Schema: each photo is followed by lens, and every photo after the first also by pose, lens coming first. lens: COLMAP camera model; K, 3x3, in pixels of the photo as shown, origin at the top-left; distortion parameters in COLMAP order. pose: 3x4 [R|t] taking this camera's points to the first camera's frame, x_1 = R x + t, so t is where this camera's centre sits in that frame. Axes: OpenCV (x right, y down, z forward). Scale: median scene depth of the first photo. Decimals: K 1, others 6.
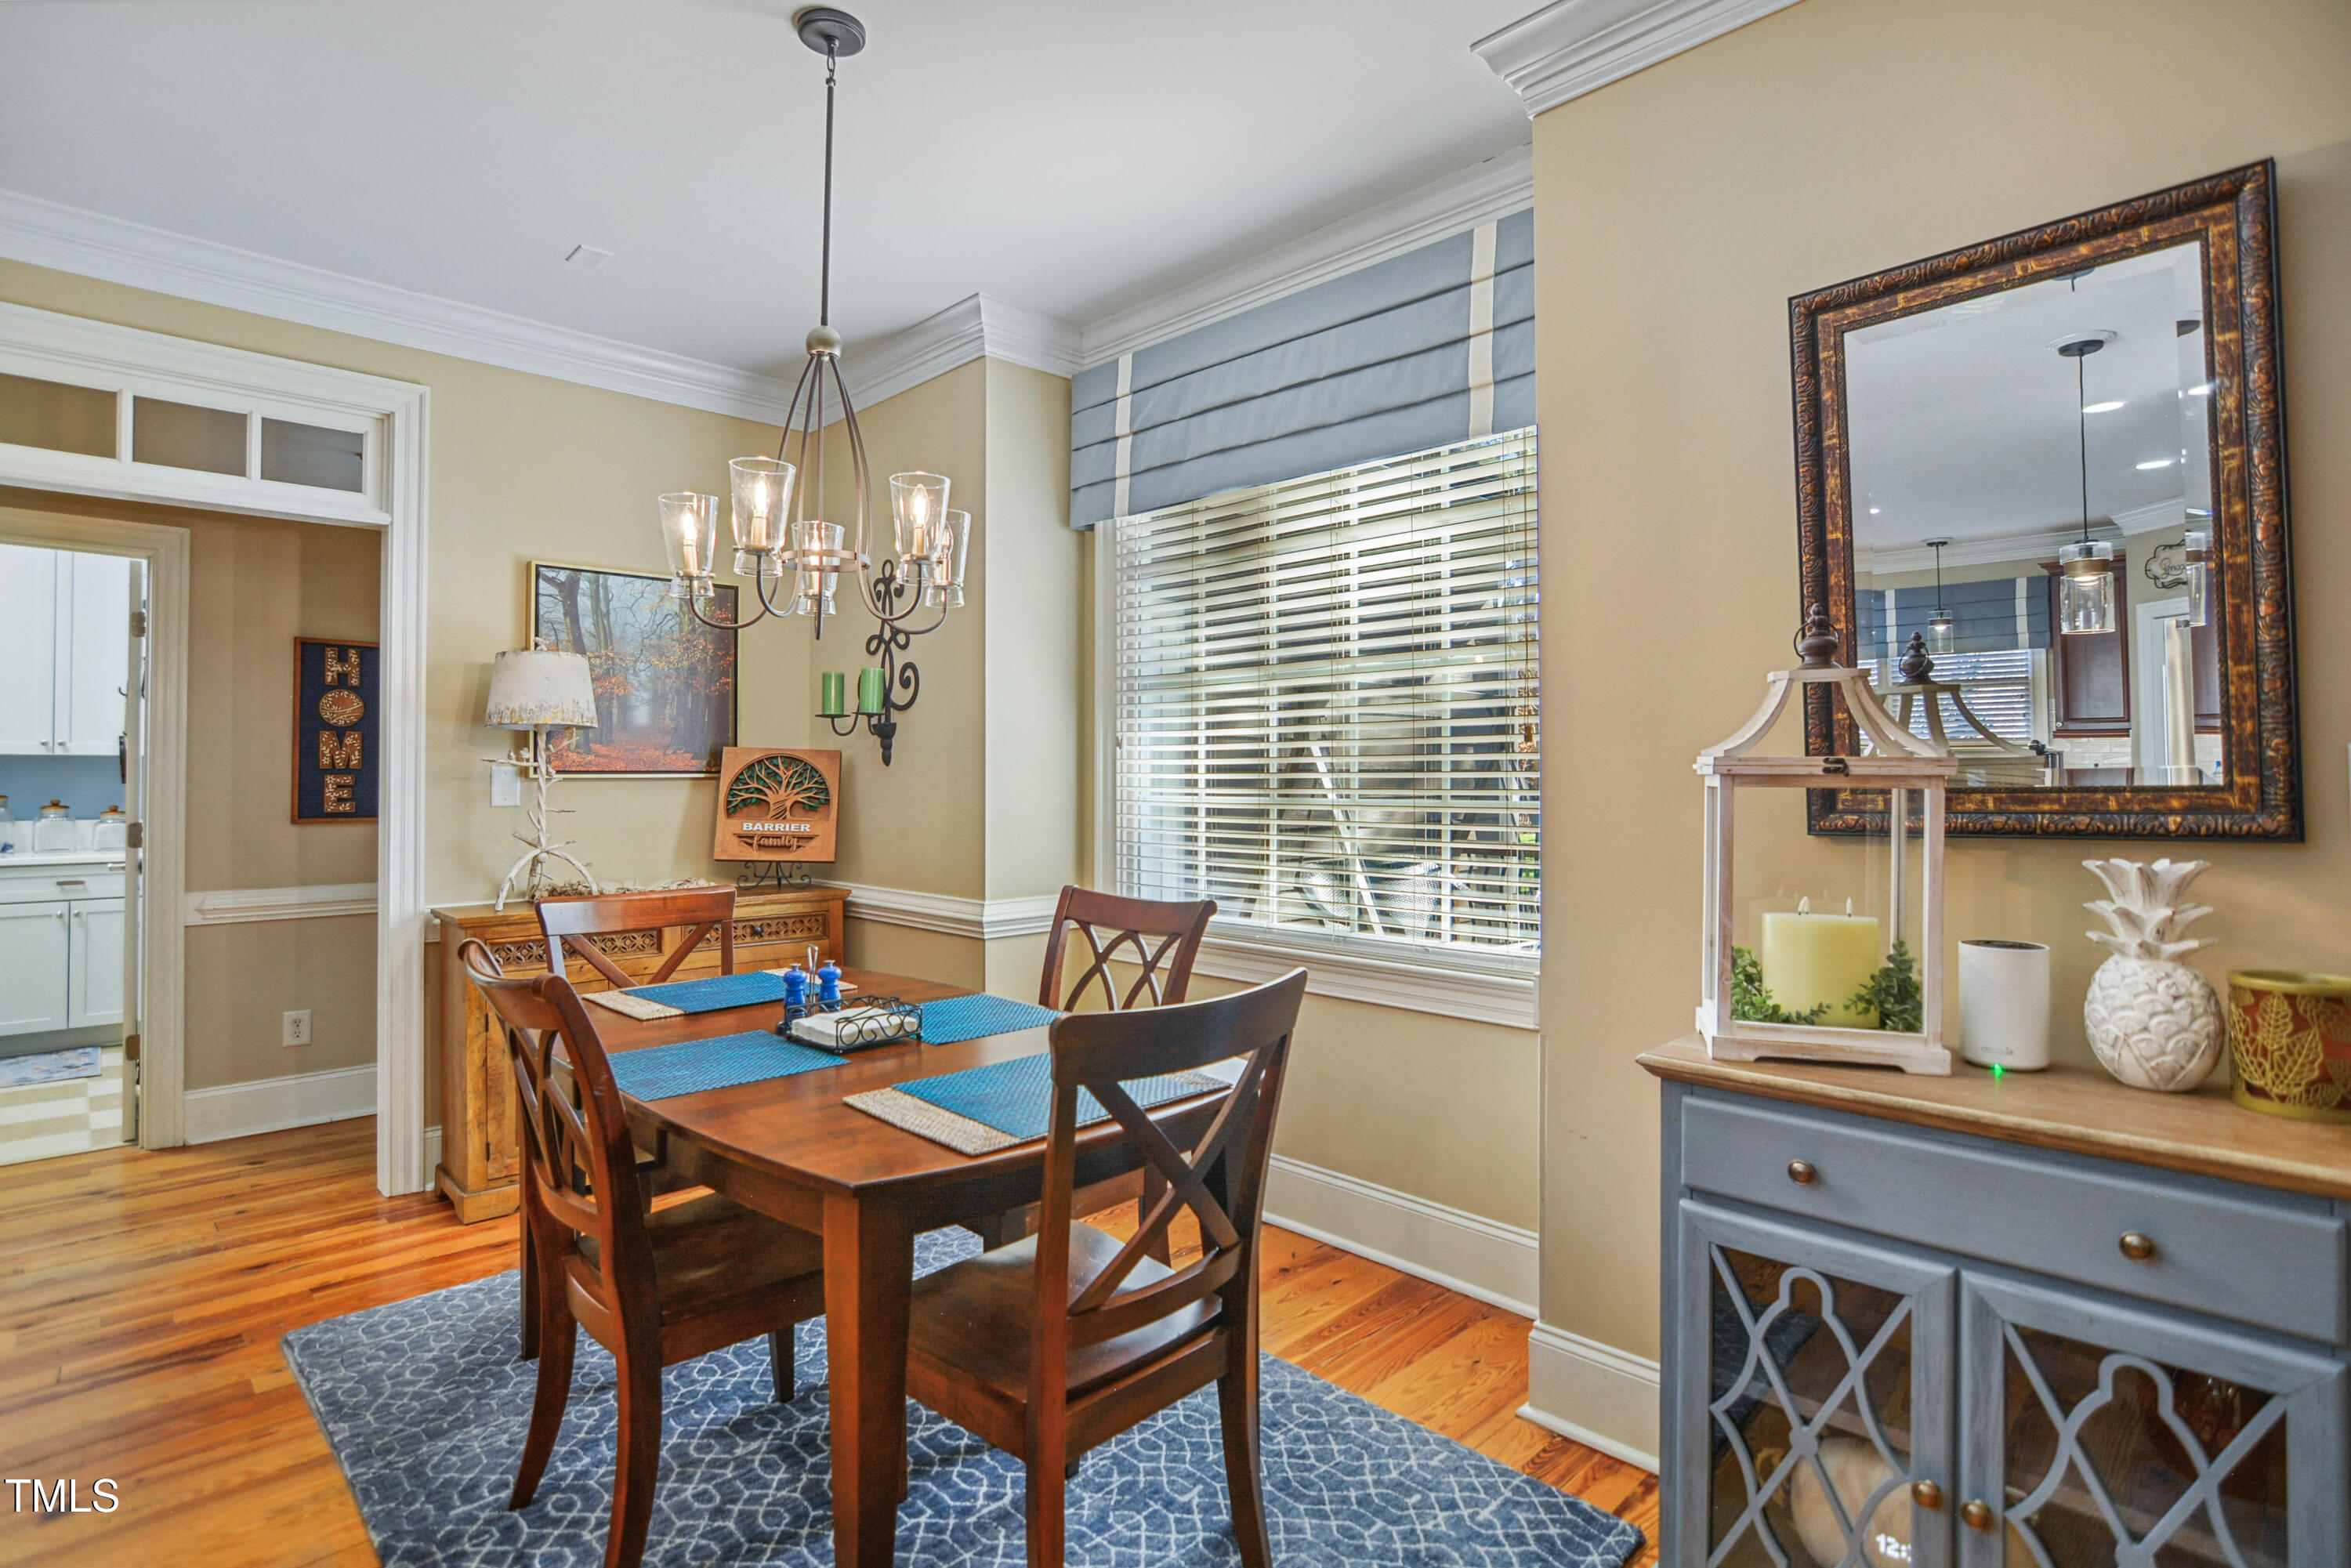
lens RADIAL K [[1163.8, 0, 1183.3], [0, 1163.8, 773.0], [0, 0, 1]] dist [-0.005900, -0.000441]
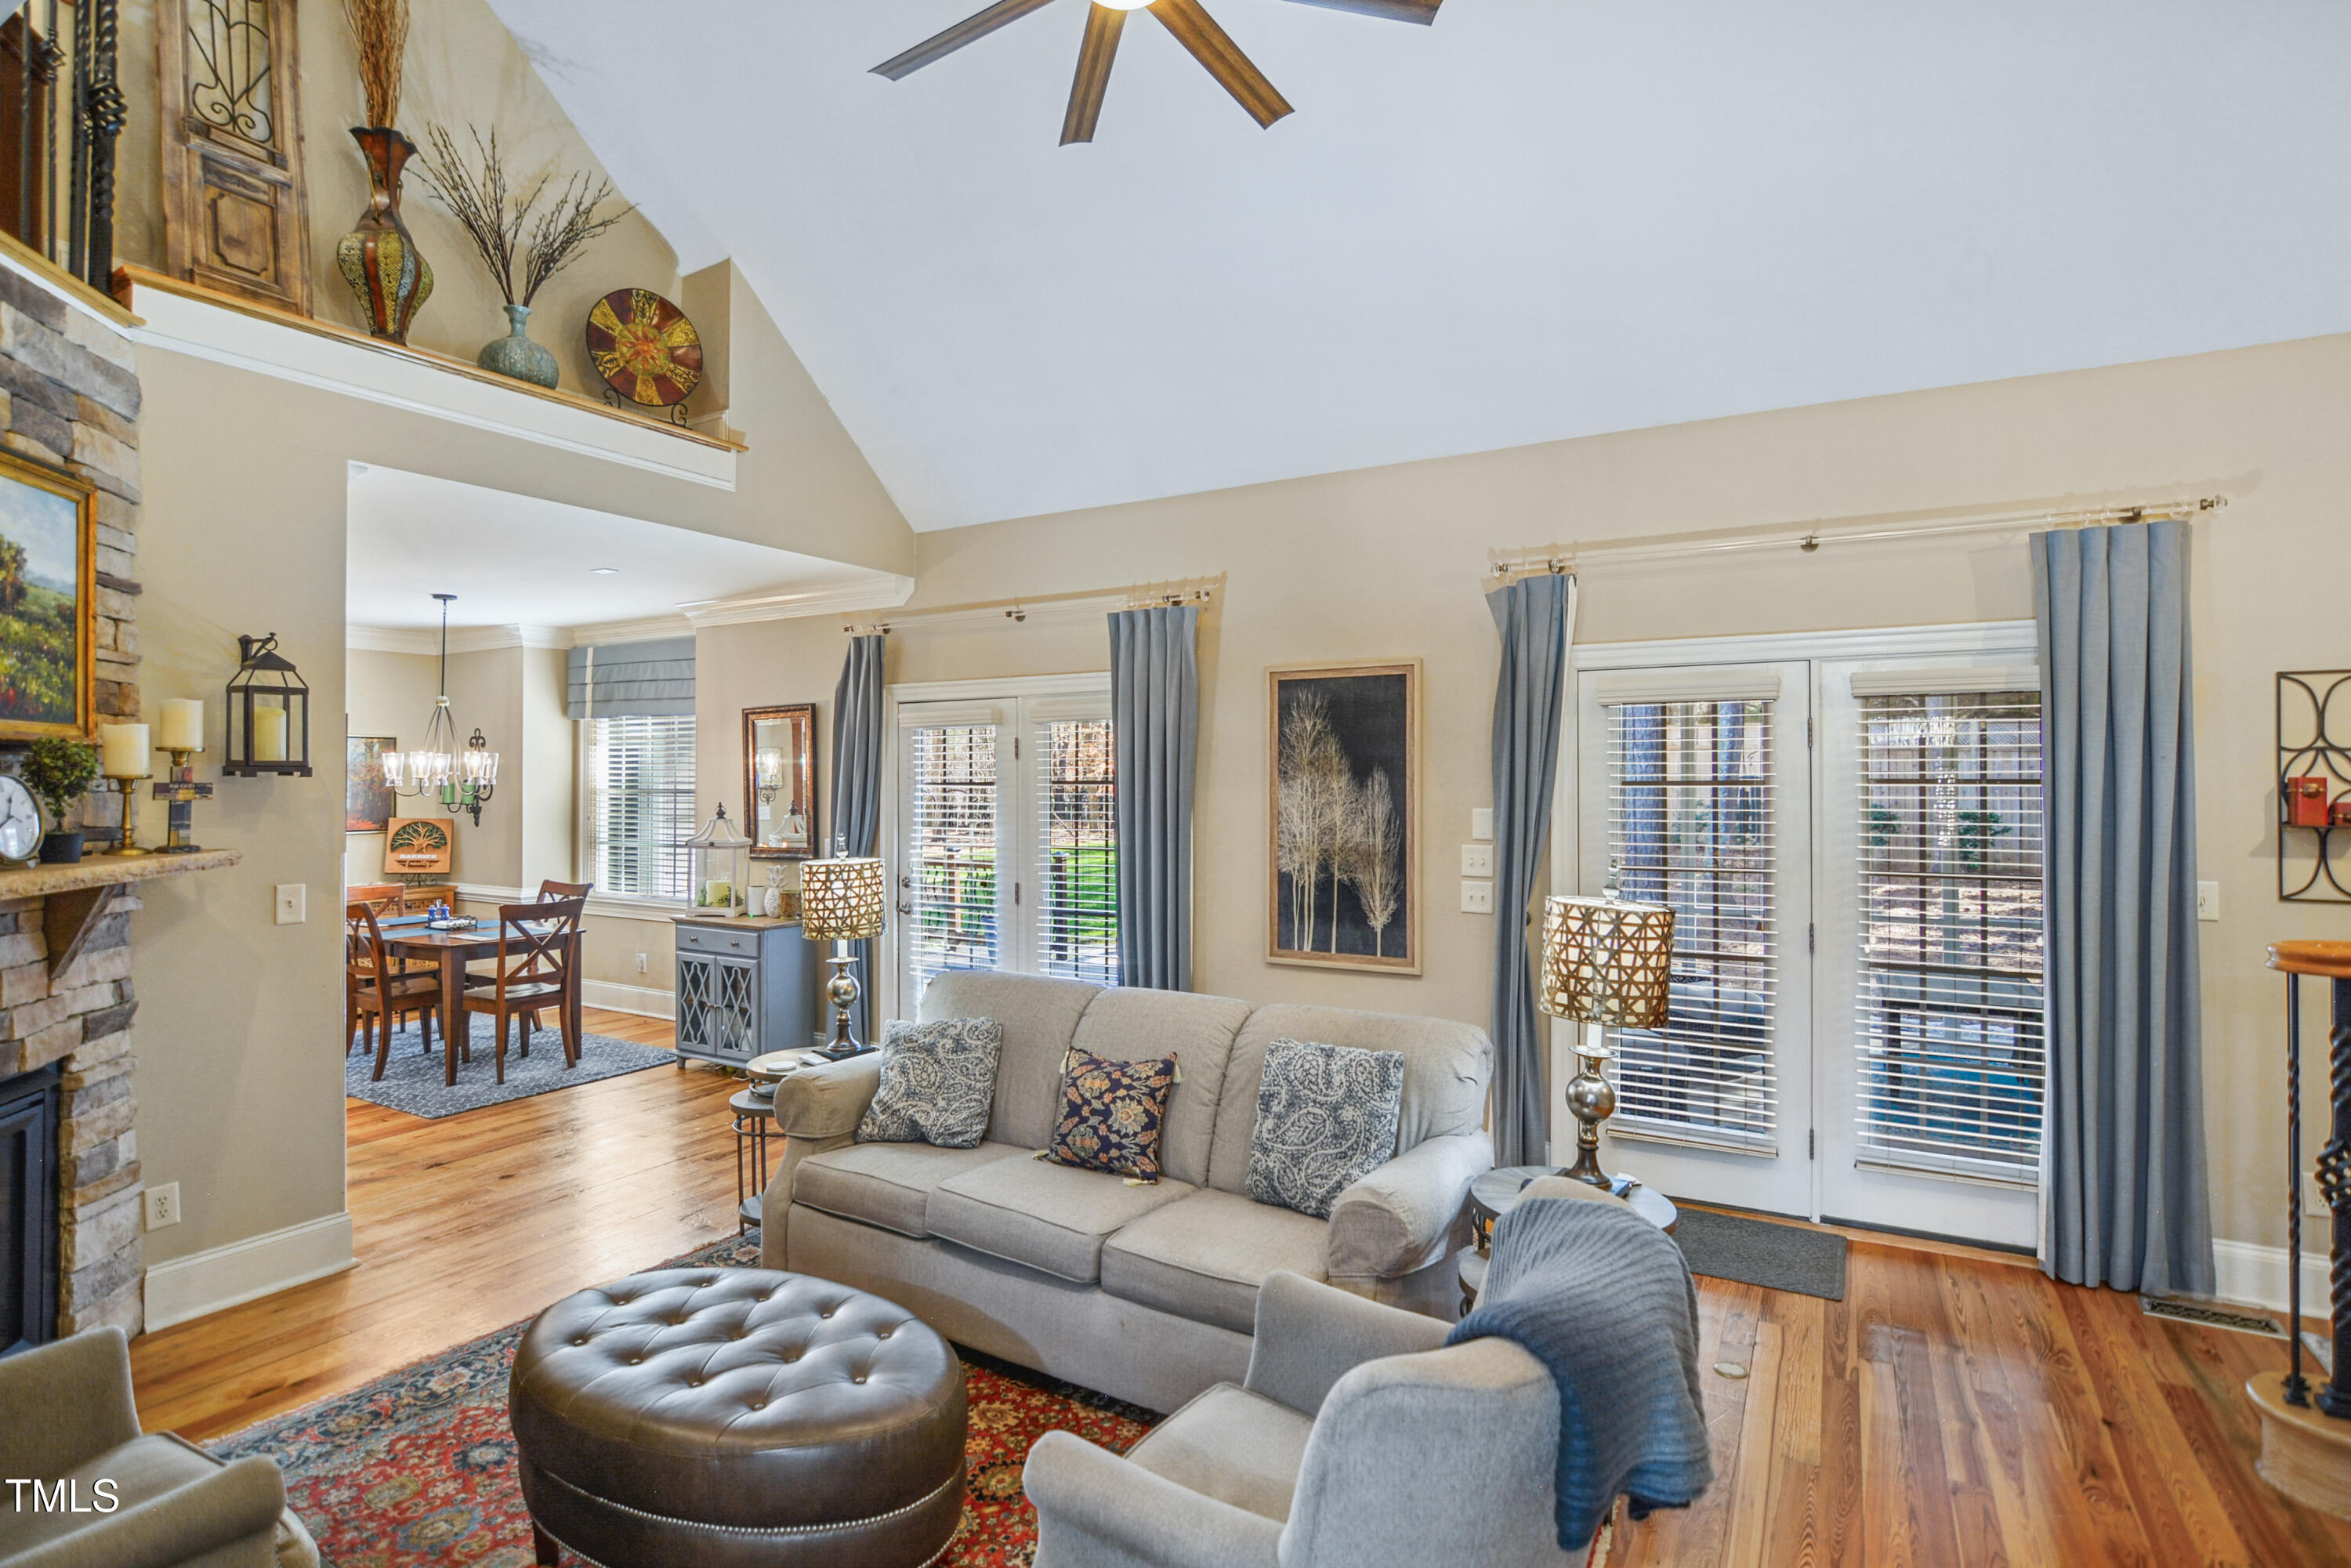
lens RADIAL K [[1163.8, 0, 1160.3], [0, 1163.8, 781.8], [0, 0, 1]] dist [-0.005900, -0.000441]
pose [[0.970370, -0.001185, 0.241622, 0.453784], [0.000520, 0.999996, 0.002816, -0.096095], [-0.241625, -0.002607, 0.970366, -1.387585]]
